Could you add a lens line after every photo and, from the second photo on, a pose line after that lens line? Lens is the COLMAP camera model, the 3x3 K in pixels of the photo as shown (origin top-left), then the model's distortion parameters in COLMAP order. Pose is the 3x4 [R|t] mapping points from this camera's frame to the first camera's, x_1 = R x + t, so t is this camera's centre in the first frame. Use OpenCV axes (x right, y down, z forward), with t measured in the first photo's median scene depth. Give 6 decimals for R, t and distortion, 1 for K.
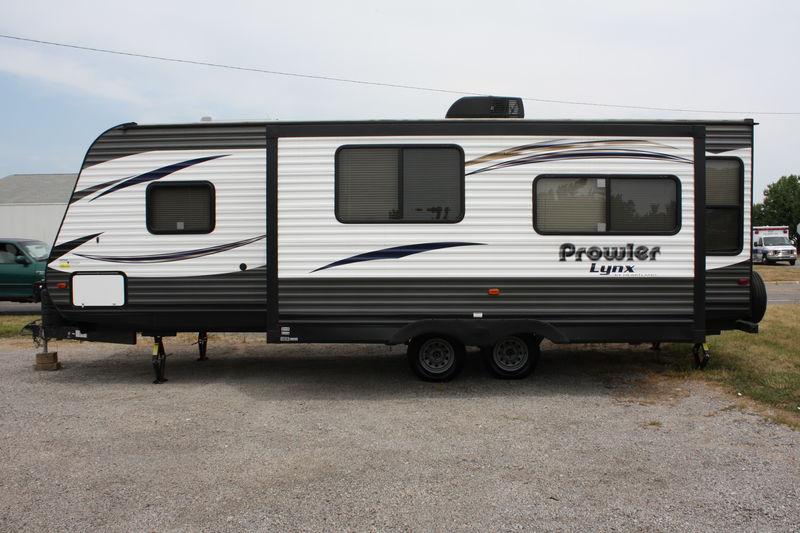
lens RADIAL K [[707.3, 0, 400.0], [0, 707.3, 266.5], [0, 0, 1]] dist [-0.090887, -0.003377]
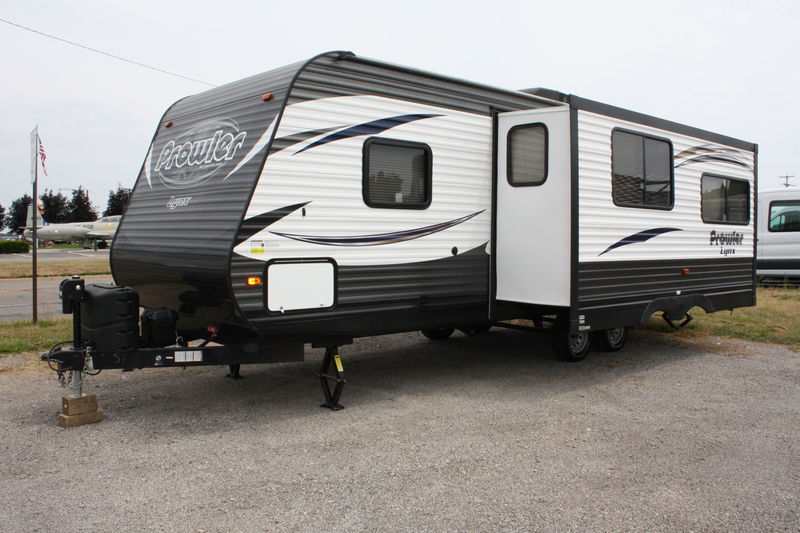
lens RADIAL K [[686.8, 0, 400.0], [0, 686.8, 266.5], [0, 0, 1]] dist [-0.145275, 0.187843]
pose [[0.733028, -0.018515, 0.679947, -0.825822], [0.006548, 0.999775, 0.020164, 0.002136], [-0.680167, -0.010328, 0.732984, 0.445201]]
